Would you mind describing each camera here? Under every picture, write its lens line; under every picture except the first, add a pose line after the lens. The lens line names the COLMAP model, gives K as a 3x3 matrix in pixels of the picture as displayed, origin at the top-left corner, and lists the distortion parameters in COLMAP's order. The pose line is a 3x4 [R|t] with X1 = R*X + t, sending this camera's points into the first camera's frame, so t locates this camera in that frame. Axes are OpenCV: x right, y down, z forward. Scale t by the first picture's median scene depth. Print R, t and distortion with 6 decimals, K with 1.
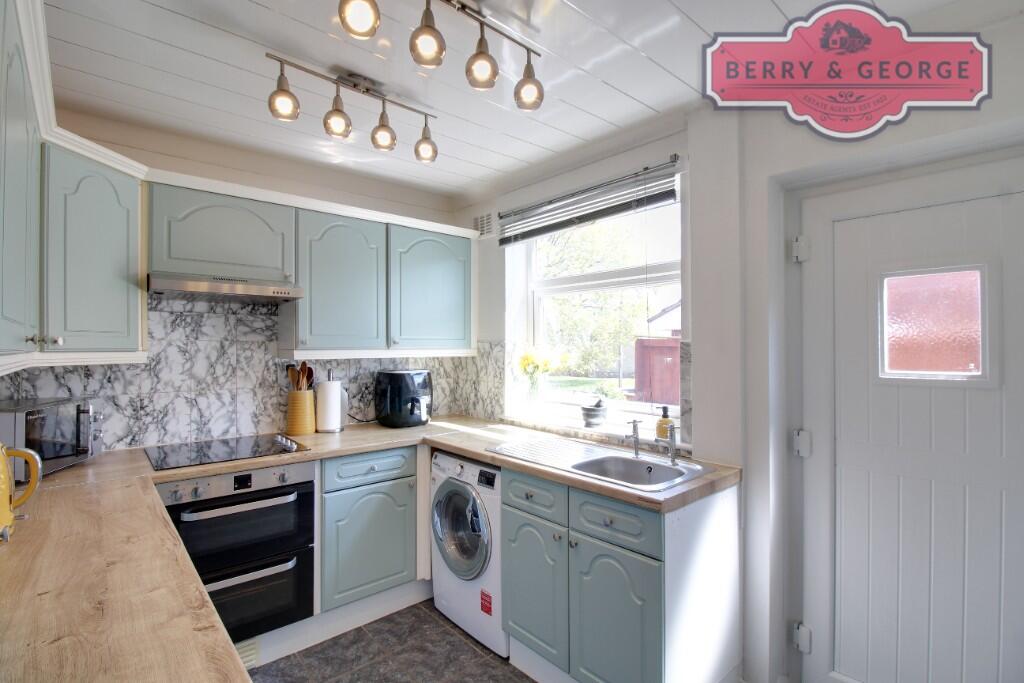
lens RADIAL K [[477.9, 0, 513.8], [0, 477.9, 343.9], [0, 0, 1]] dist [-0.000167, 0.000013]
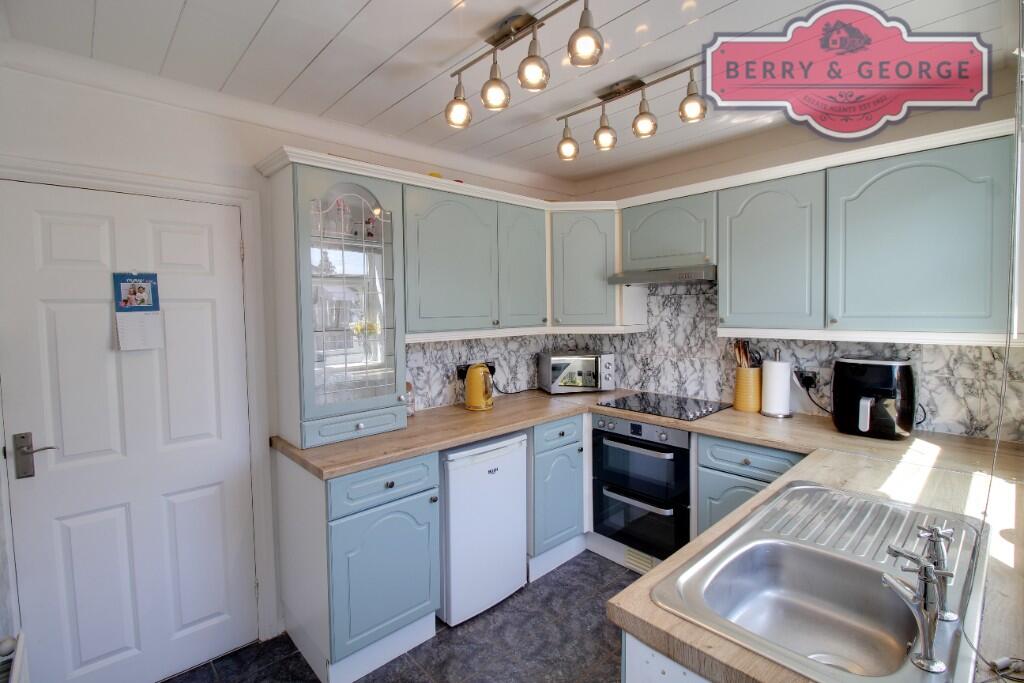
lens RADIAL K [[477.9, 0, 520.5], [0, 477.9, 336.4], [0, 0, 1]] dist [-0.000167, 0.000013]
pose [[0.029276, 0.060992, -0.997709, 0.586075], [0.016413, 0.997973, 0.061490, -0.040151], [0.999437, -0.018176, 0.028216, 0.543329]]
